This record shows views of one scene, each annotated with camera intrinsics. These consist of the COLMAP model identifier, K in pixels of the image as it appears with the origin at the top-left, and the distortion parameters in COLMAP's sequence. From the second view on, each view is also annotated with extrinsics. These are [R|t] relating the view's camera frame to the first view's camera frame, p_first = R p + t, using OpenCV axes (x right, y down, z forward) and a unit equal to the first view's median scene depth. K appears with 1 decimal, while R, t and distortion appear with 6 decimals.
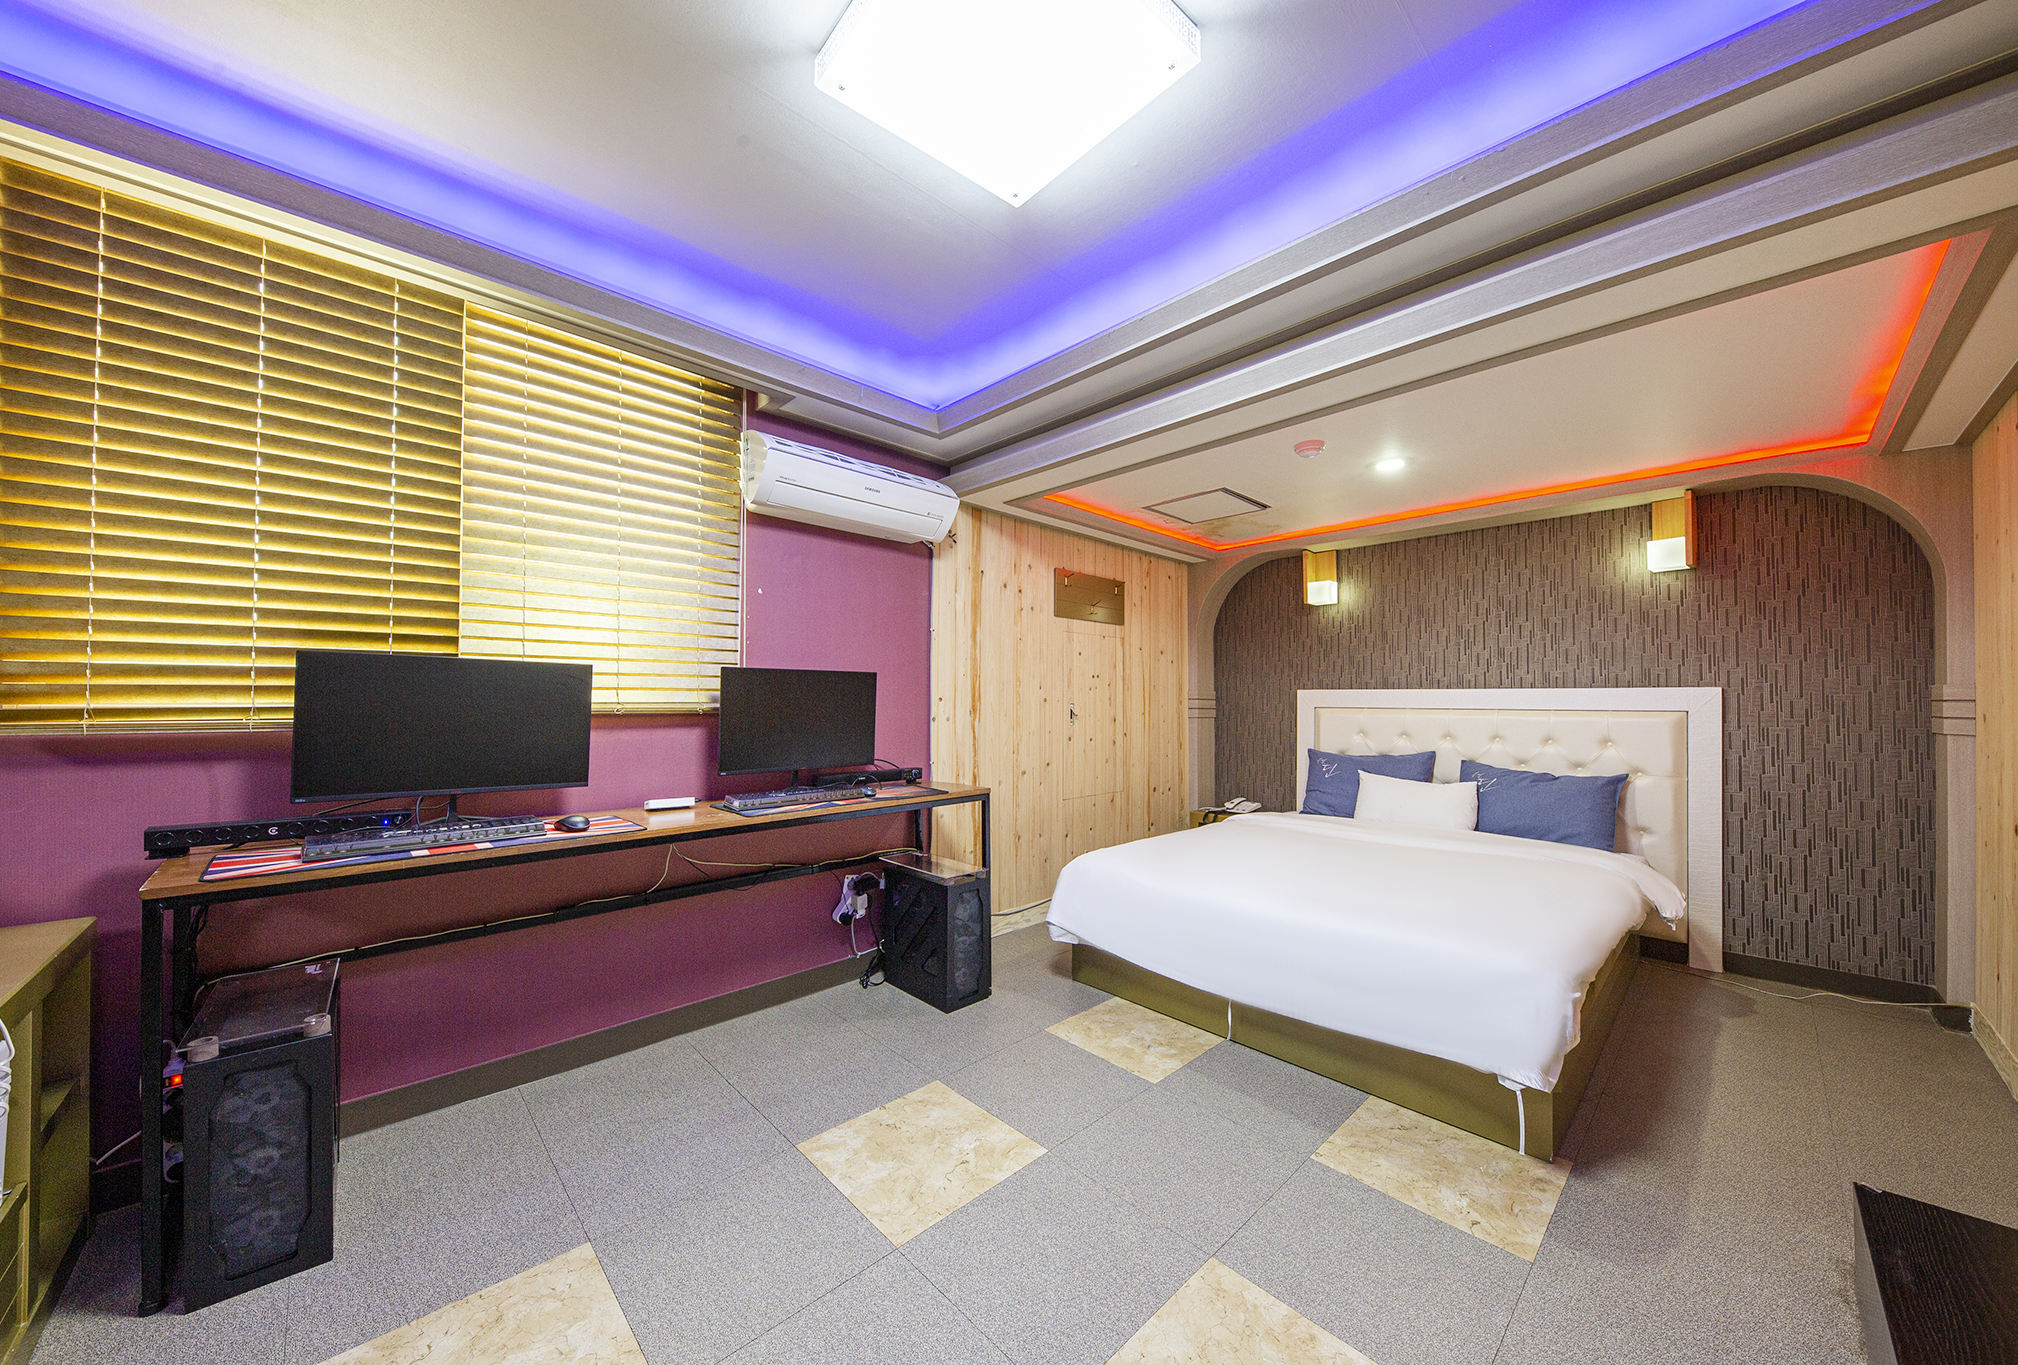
lens RADIAL K [[709.8, 0, 1013.1], [0, 709.8, 692.6], [0, 0, 1]] dist [-0.000735, -0.000129]
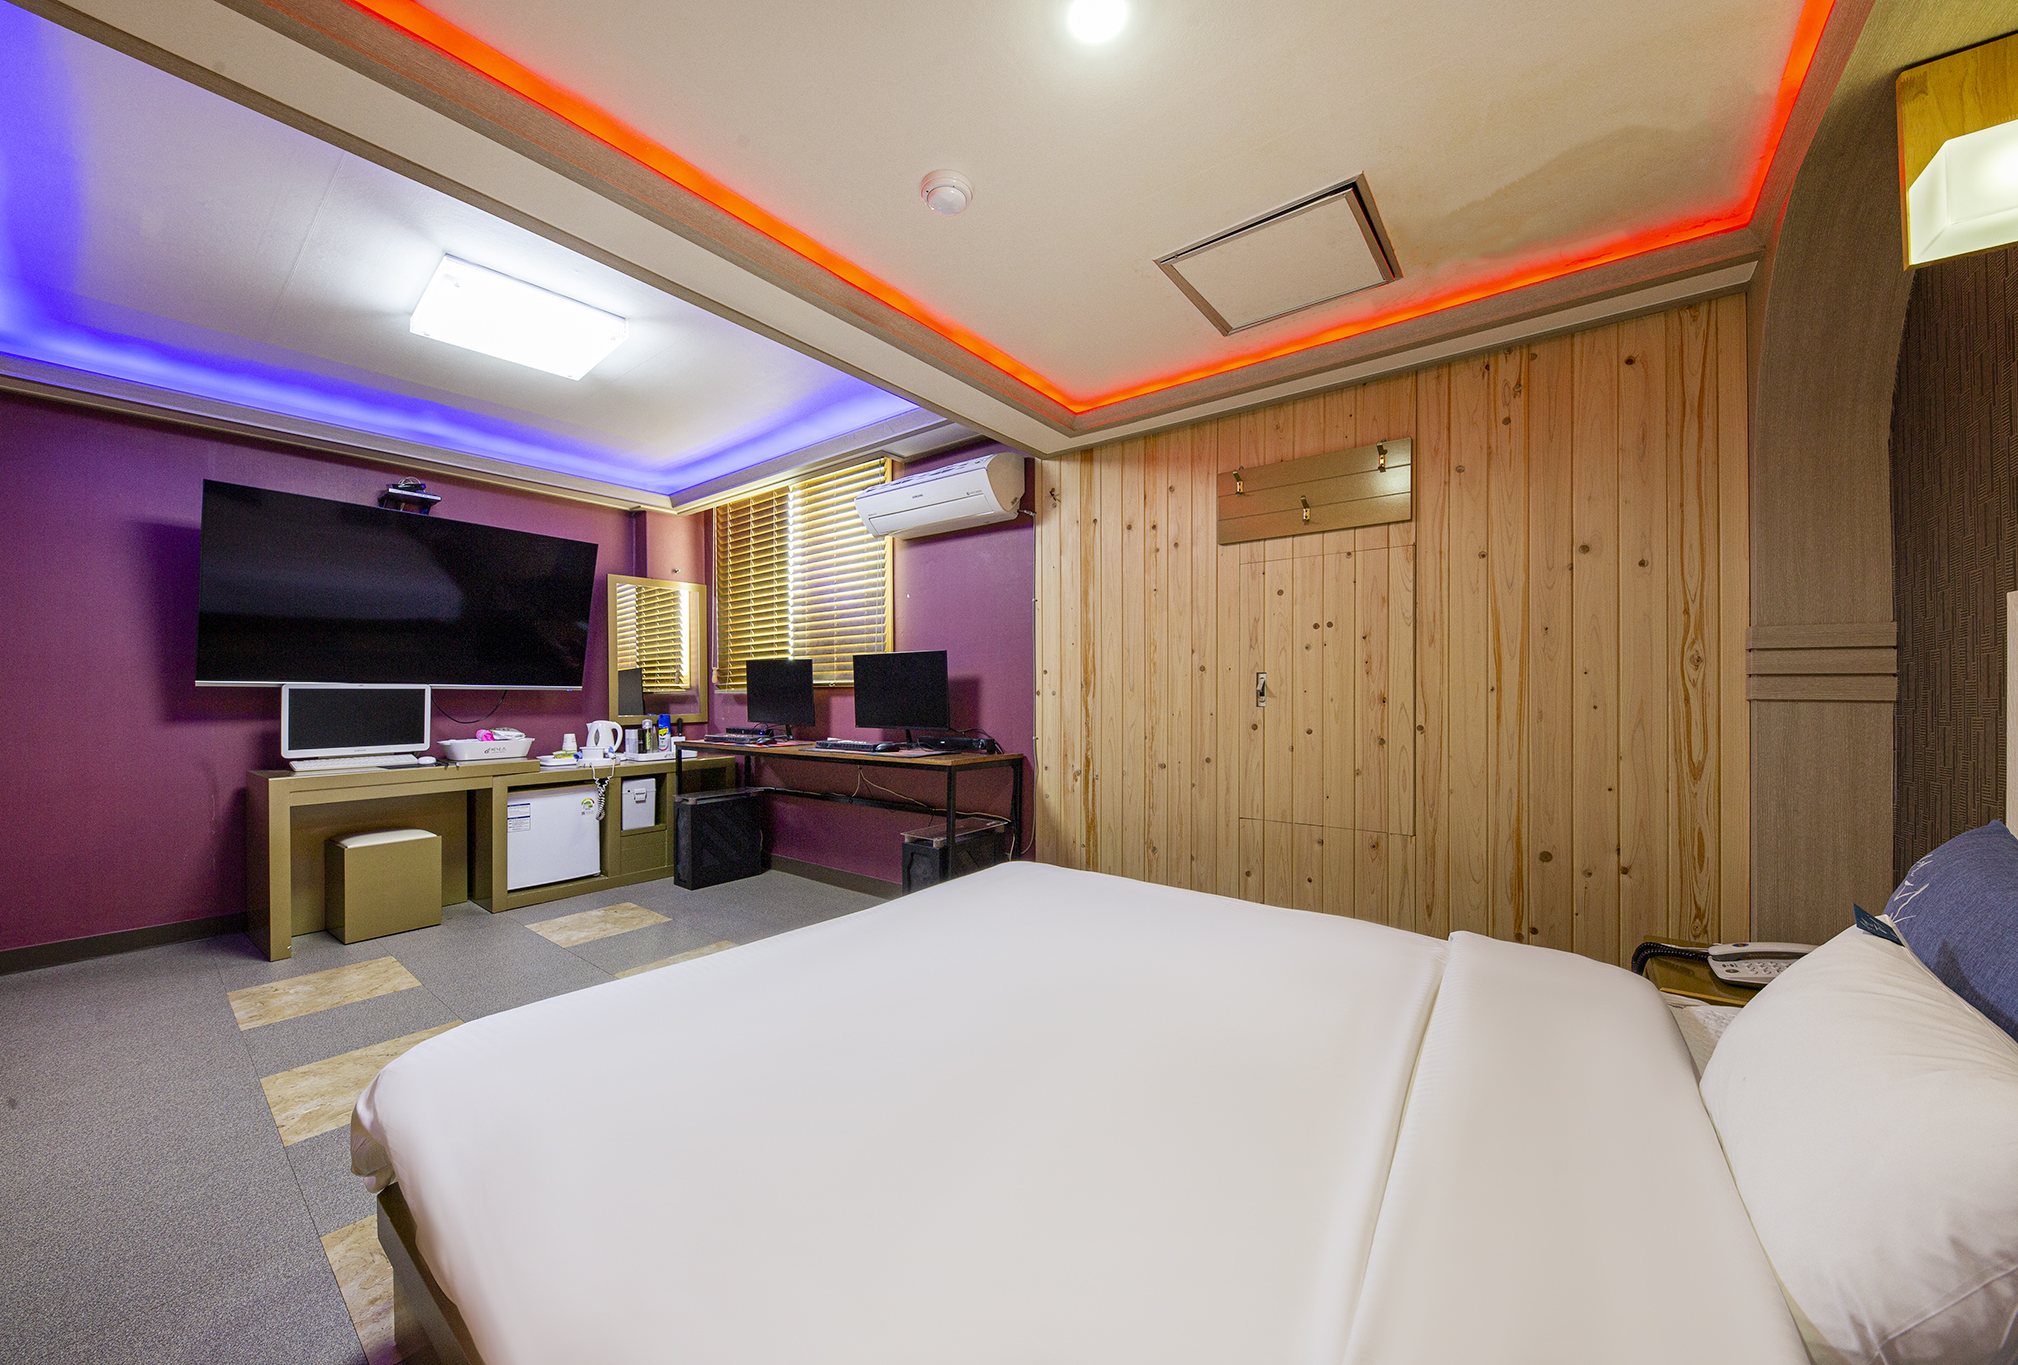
lens RADIAL K [[709.8, 0, 1013.1], [0, 709.8, 692.6], [0, 0, 1]] dist [-0.000735, -0.000129]
pose [[0.138105, 0.002043, -0.990416, 1.010200], [0.021610, 0.999754, 0.005076, 0.037484], [0.990182, -0.022104, 0.138027, 1.007018]]
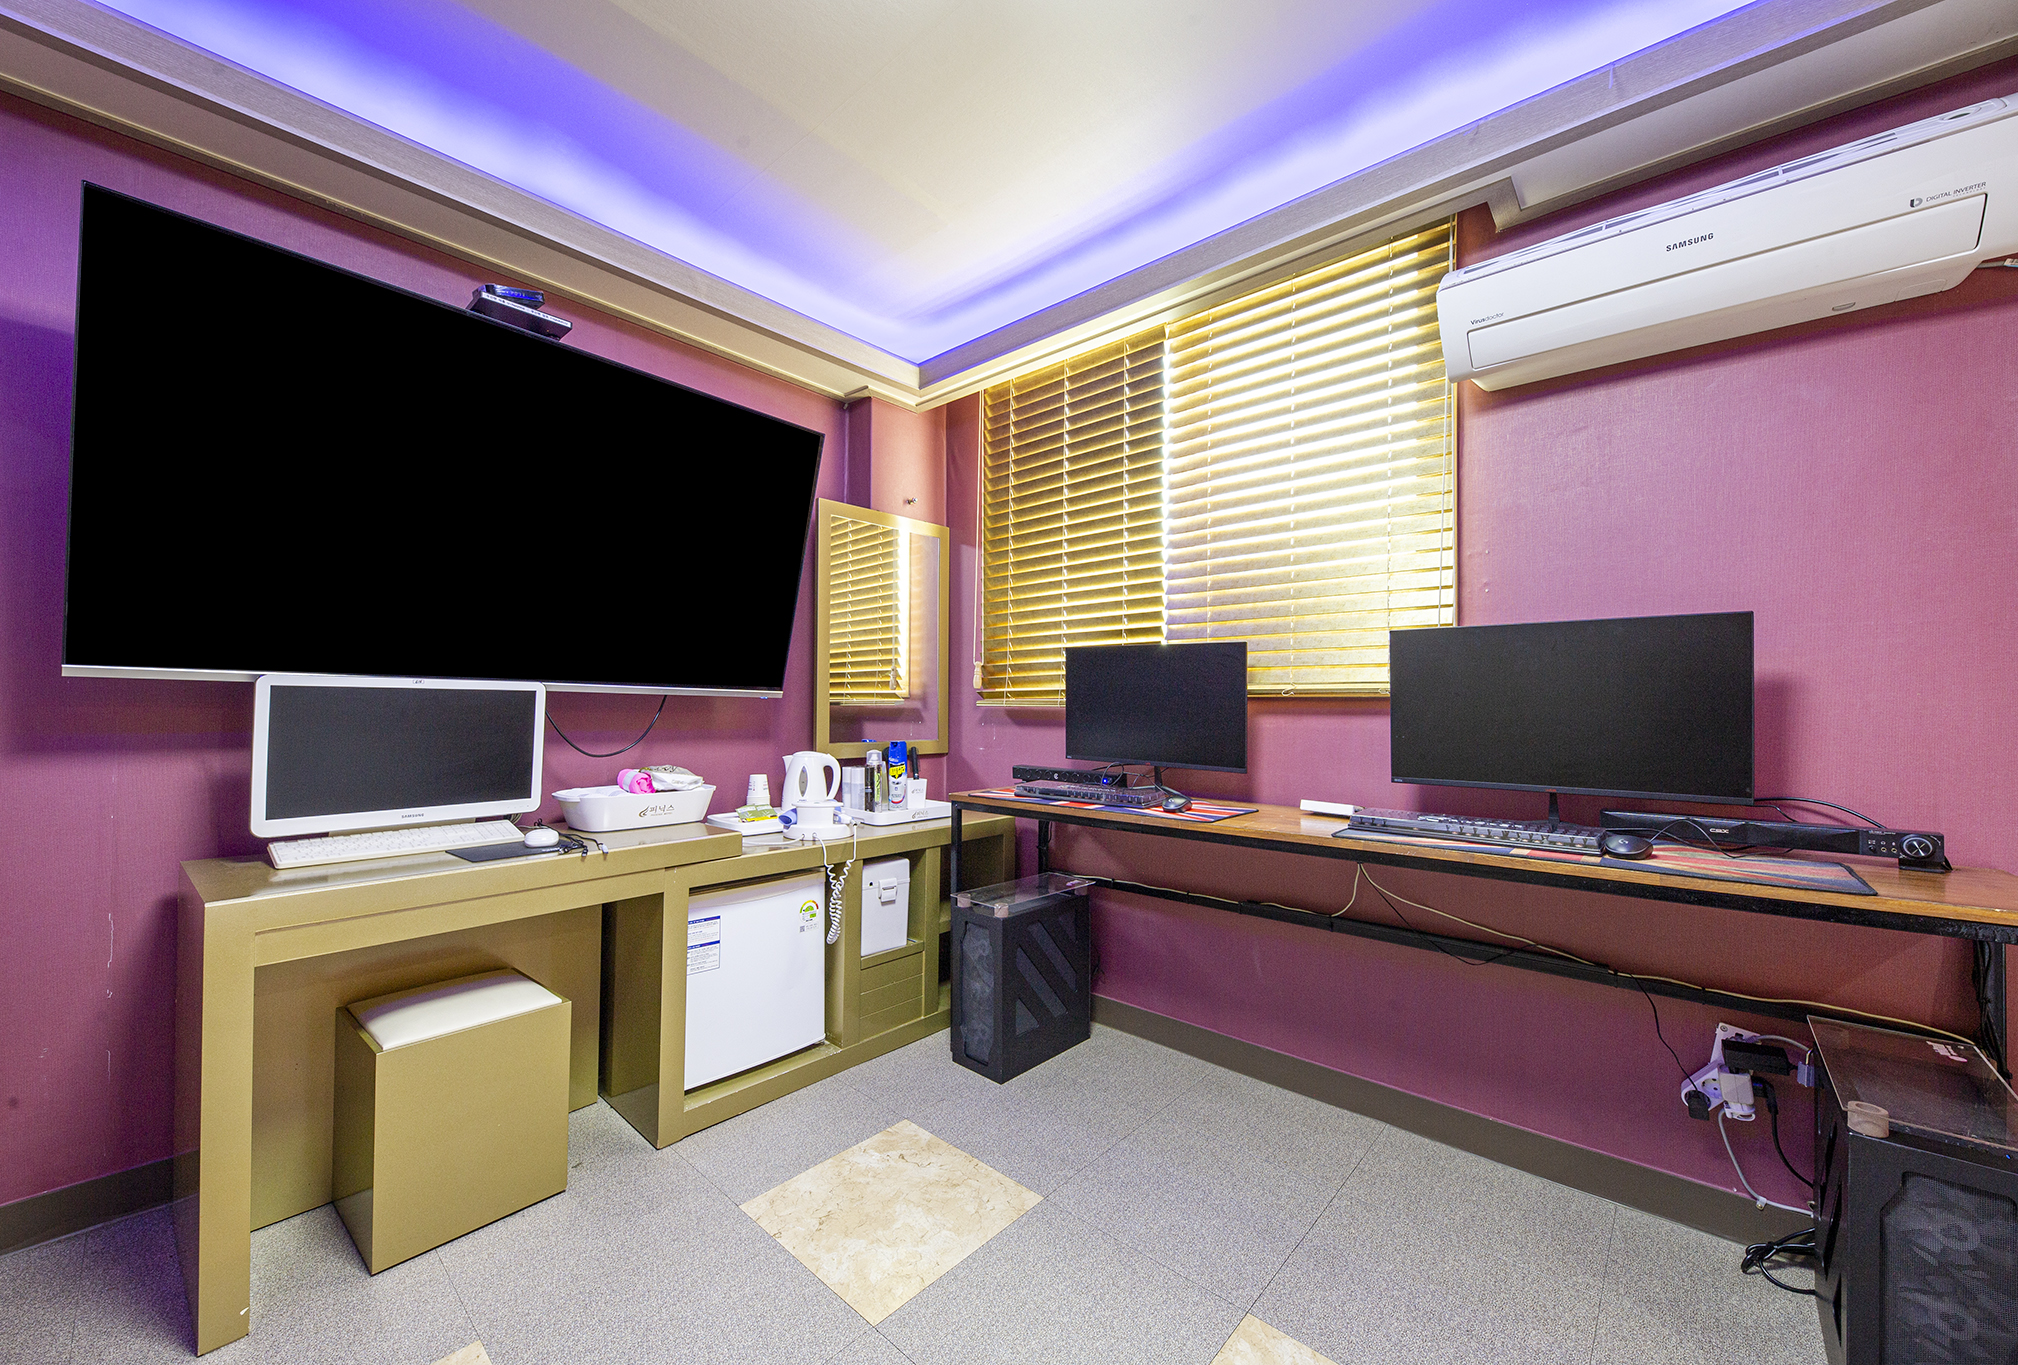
lens RADIAL K [[766.2, 0, 1003.8], [0, 766.2, 689.9], [0, 0, 1]] dist [0.010088, -0.000027]
pose [[0.069709, -0.018446, -0.997397, 0.301595], [0.008673, 0.999802, -0.017885, 0.029698], [0.997530, -0.007404, 0.069855, 0.492678]]
